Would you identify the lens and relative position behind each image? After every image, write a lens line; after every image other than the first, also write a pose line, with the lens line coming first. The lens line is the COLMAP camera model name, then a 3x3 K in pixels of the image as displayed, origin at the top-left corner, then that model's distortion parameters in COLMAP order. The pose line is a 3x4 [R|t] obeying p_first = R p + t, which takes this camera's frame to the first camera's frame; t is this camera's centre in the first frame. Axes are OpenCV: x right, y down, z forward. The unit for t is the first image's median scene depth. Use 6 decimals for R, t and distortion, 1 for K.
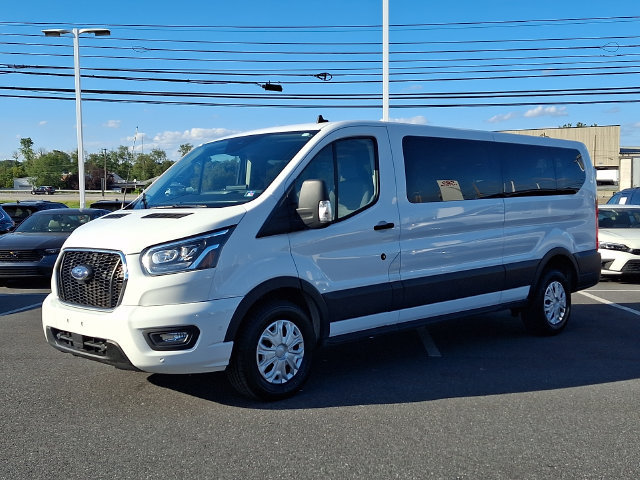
lens RADIAL K [[731.7, 0, 320.0], [0, 731.7, 240.0], [0, 0, 1]] dist [0.100351, -0.005140]
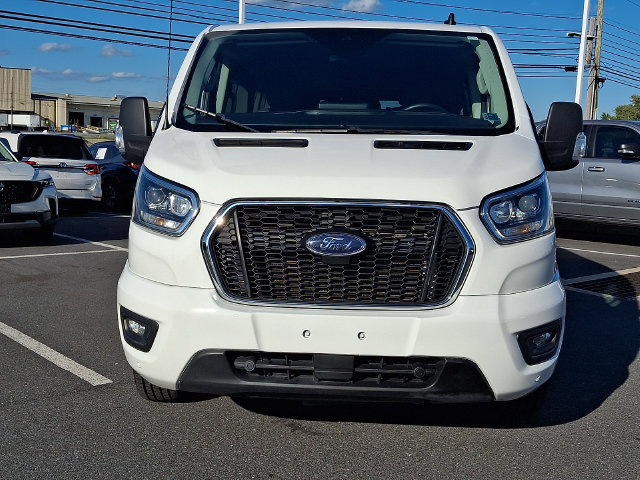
lens RADIAL K [[731.7, 0, 320.0], [0, 731.7, 240.0], [0, 0, 1]] dist [0.100351, -0.005140]
pose [[0.697328, -0.037549, 0.715768, -0.732140], [-0.013409, 0.997769, 0.065406, 0.006592], [-0.716627, -0.055207, 0.695269, 0.649181]]
